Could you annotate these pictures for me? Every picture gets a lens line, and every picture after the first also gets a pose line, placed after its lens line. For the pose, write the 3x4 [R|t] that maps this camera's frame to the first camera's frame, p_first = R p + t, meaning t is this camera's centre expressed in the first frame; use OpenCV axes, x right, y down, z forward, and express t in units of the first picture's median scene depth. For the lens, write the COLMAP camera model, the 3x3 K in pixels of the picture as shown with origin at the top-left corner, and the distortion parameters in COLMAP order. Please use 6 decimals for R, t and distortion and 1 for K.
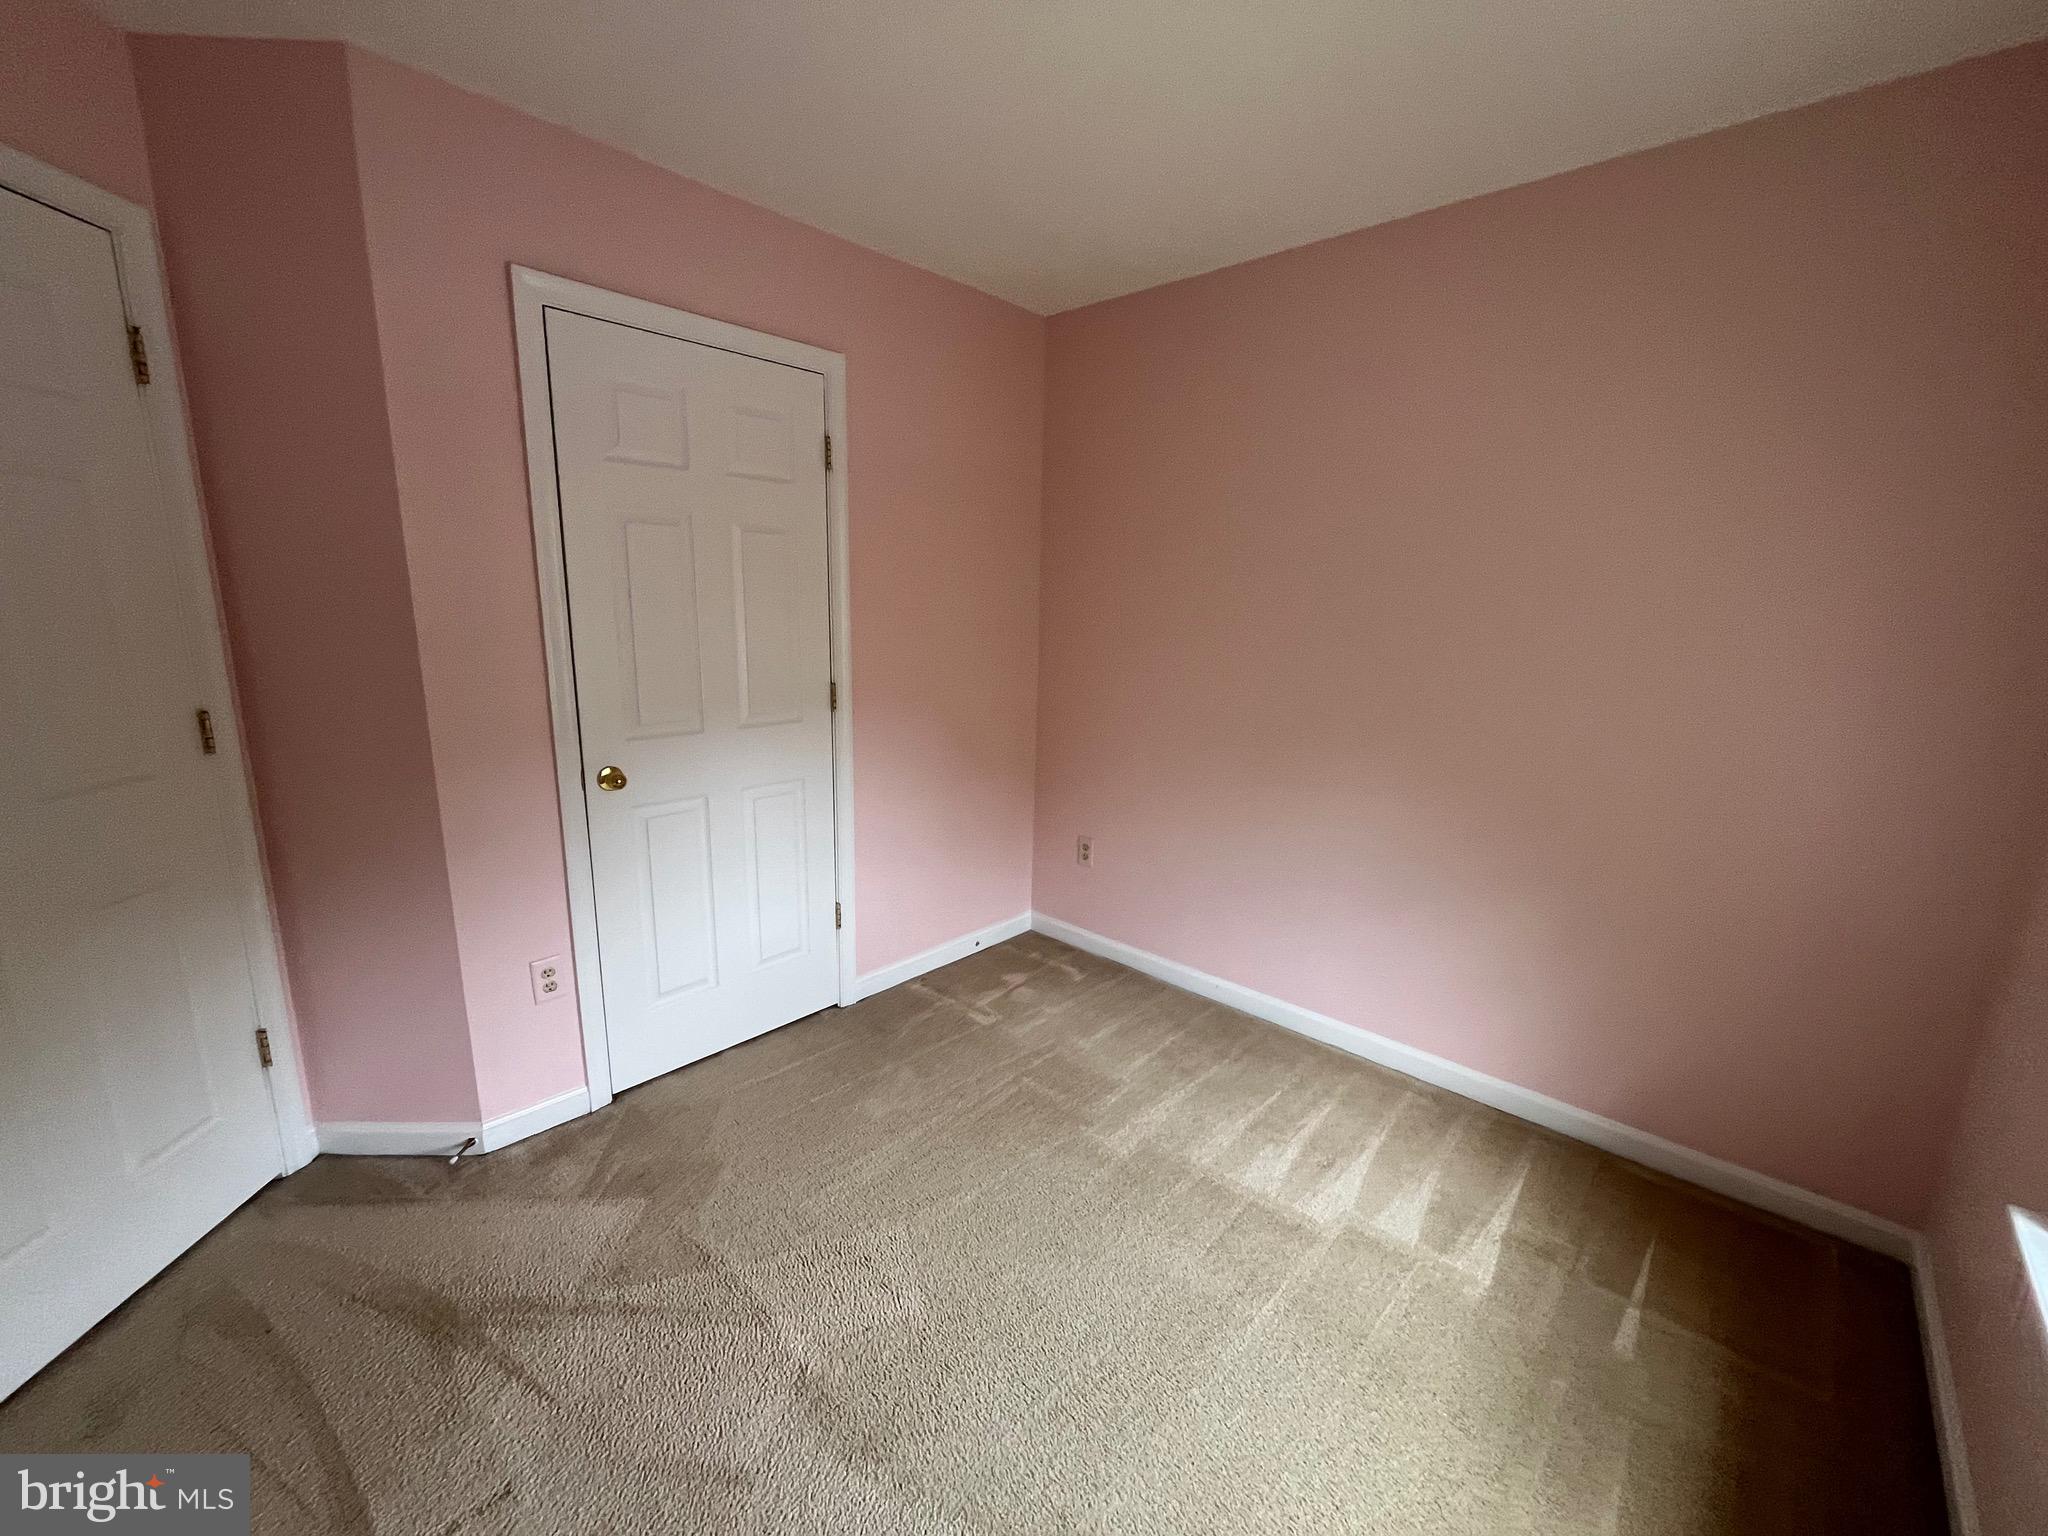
lens RADIAL K [[822.7, 0, 1023.1], [0, 822.7, 774.5], [0, 0, 1]] dist [-0.004423, -0.000344]
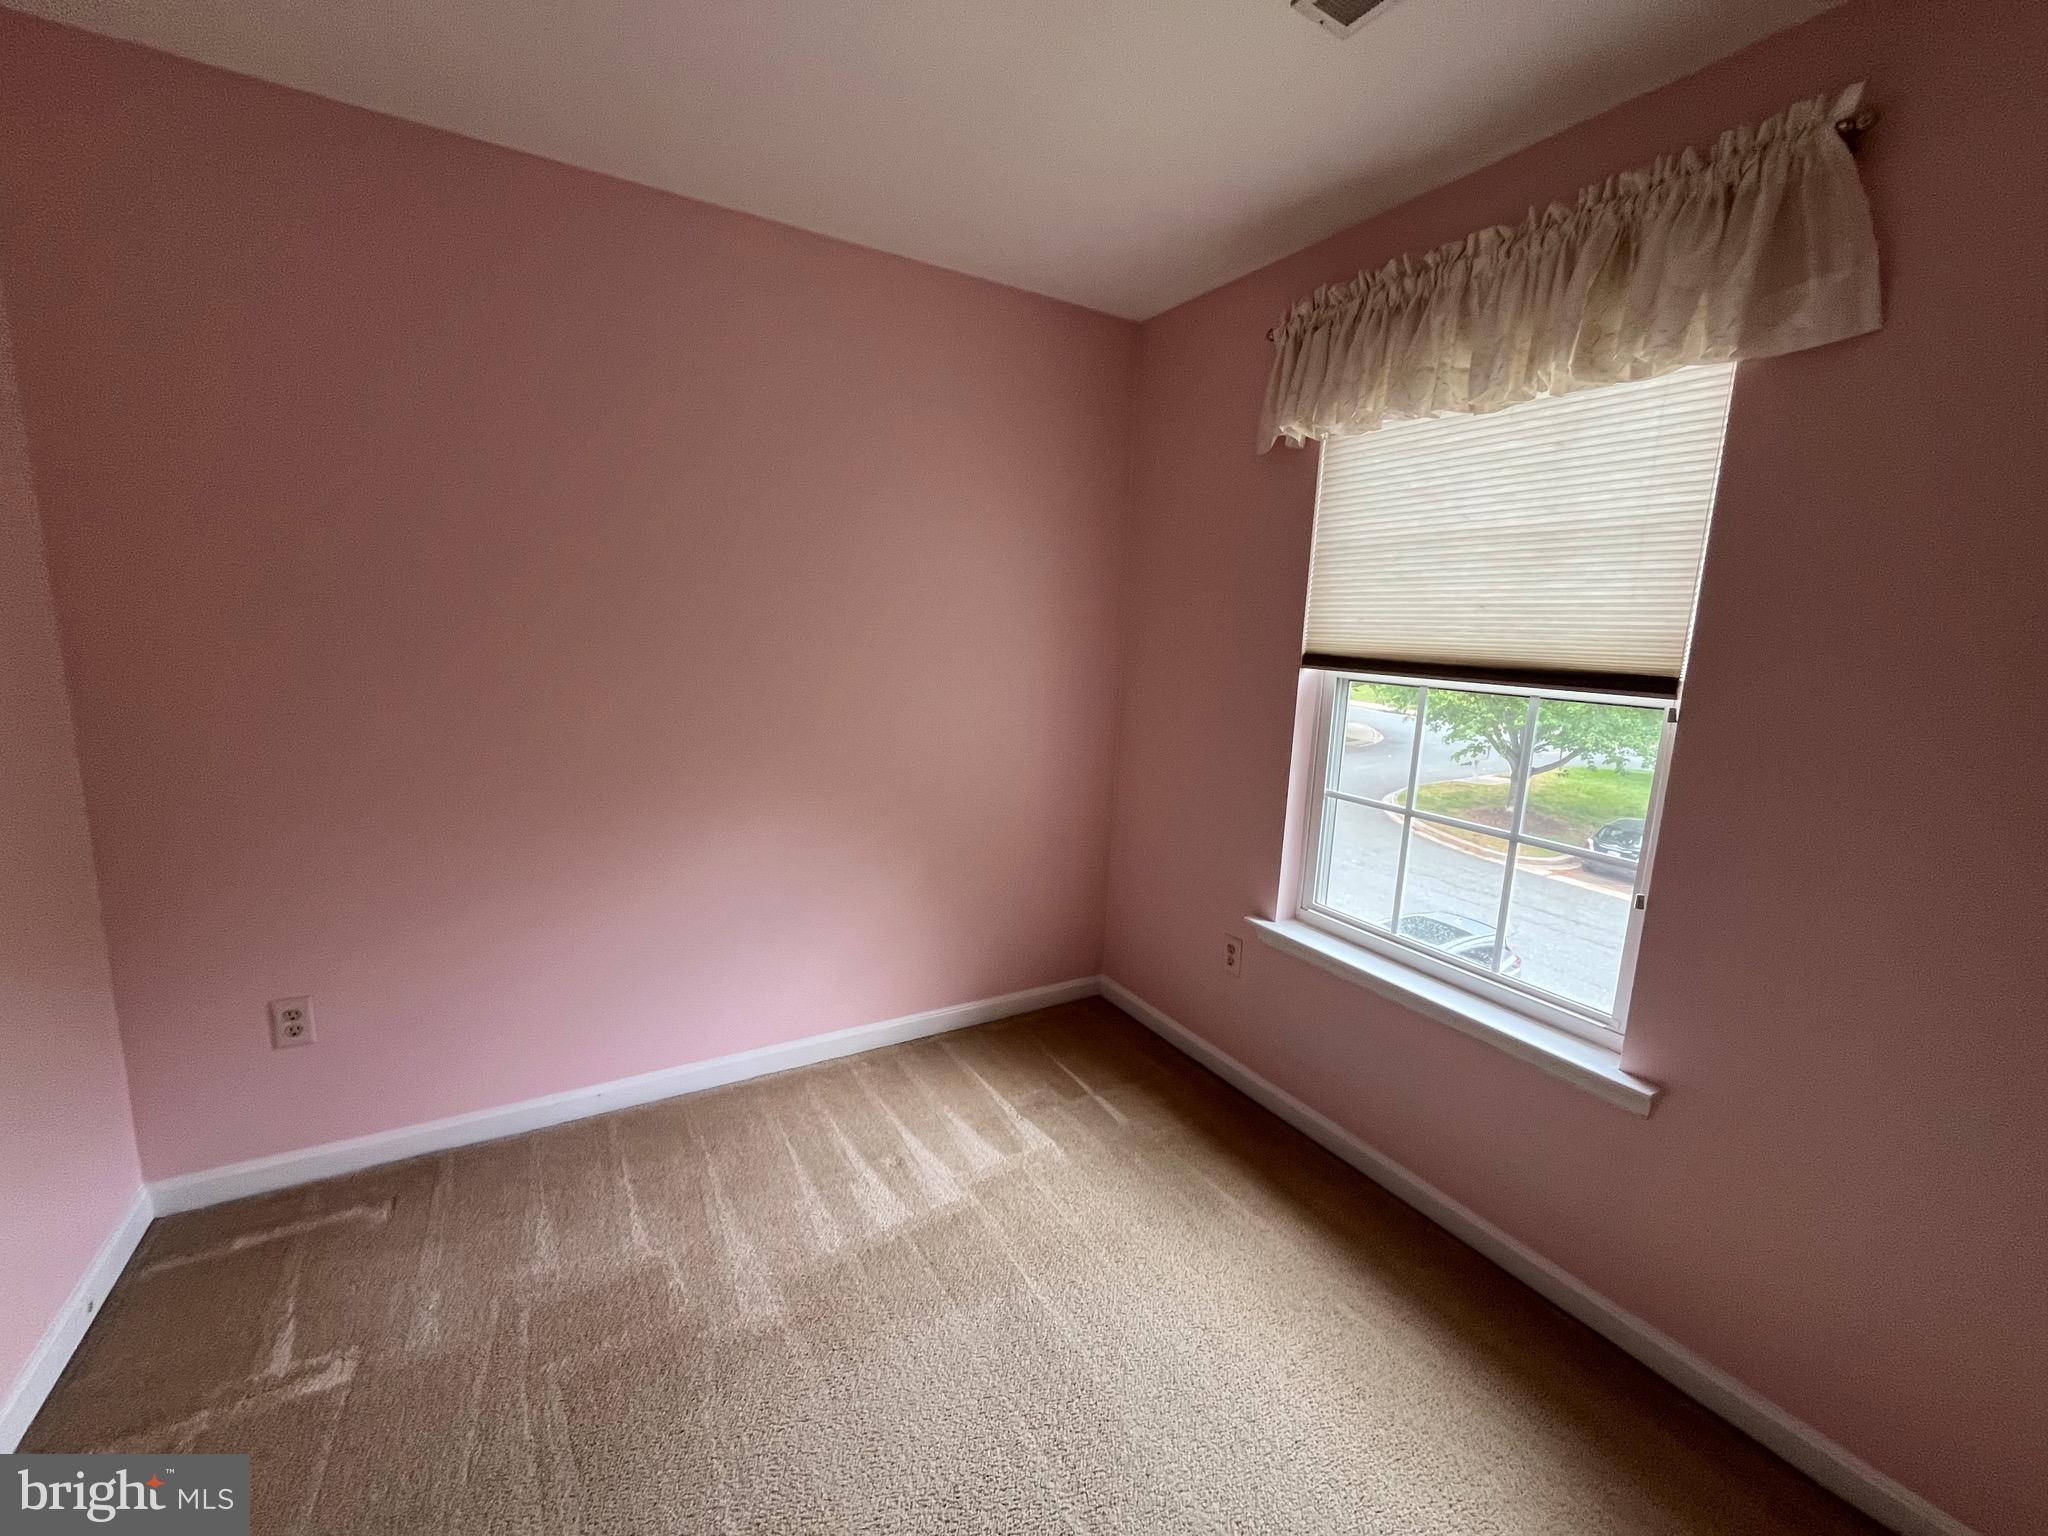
lens RADIAL K [[822.7, 0, 1021.9], [0, 822.7, 767.9], [0, 0, 1]] dist [-0.004423, -0.000344]
pose [[0.284642, -0.171073, 0.943246, -0.459053], [0.170646, 0.977275, 0.125749, -0.107671], [-0.943324, 0.125167, 0.307366, 0.459195]]
